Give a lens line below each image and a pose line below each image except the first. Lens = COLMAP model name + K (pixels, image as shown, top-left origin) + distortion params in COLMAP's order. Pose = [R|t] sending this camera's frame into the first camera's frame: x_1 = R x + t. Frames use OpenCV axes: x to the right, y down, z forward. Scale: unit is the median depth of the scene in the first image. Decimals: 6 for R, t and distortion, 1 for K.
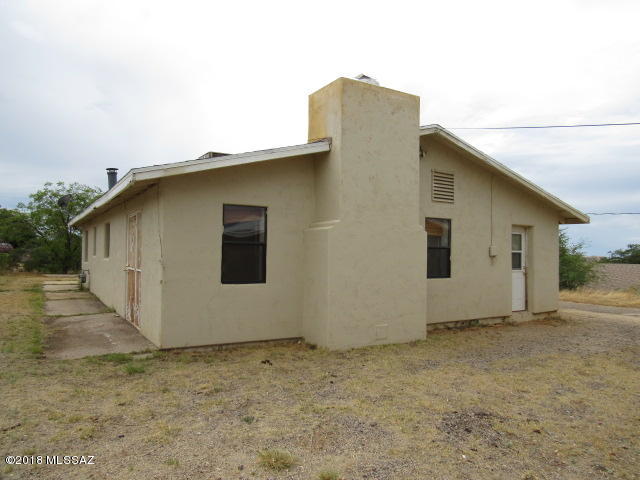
lens RADIAL K [[459.2, 0, 323.8], [0, 459.2, 238.9], [0, 0, 1]] dist [-0.027377, 0.011908]
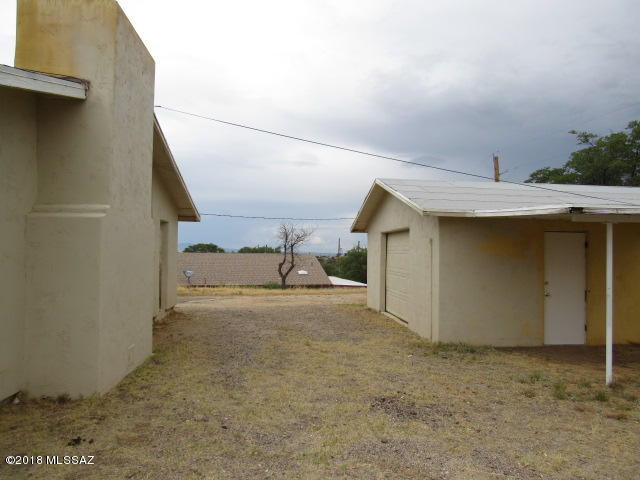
lens RADIAL K [[459.2, 0, 320.7], [0, 459.2, 240.5], [0, 0, 1]] dist [-0.027377, 0.011908]
pose [[0.437820, 0.013248, 0.898965, -0.342989], [-0.030208, 0.999544, -0.000018, 0.001996], [-0.898555, -0.027148, 0.438021, 0.315328]]
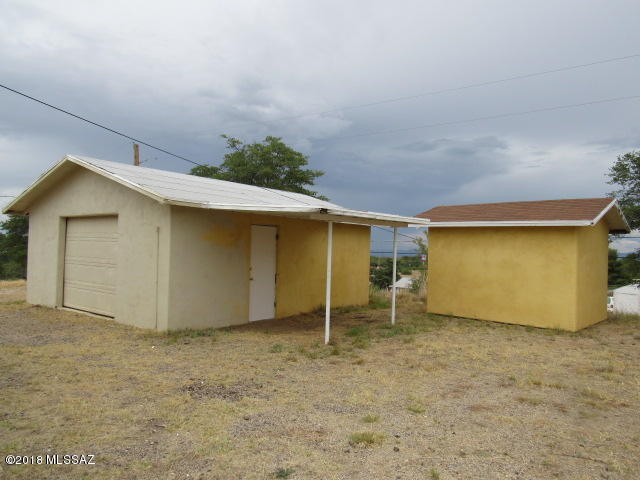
lens RADIAL K [[459.2, 0, 324.5], [0, 459.2, 243.2], [0, 0, 1]] dist [-0.027377, 0.011908]
pose [[-0.359443, -0.014286, 0.933058, -0.380372], [-0.055508, 0.998440, -0.006096, 0.010521], [-0.931515, -0.053983, -0.359675, 0.532954]]
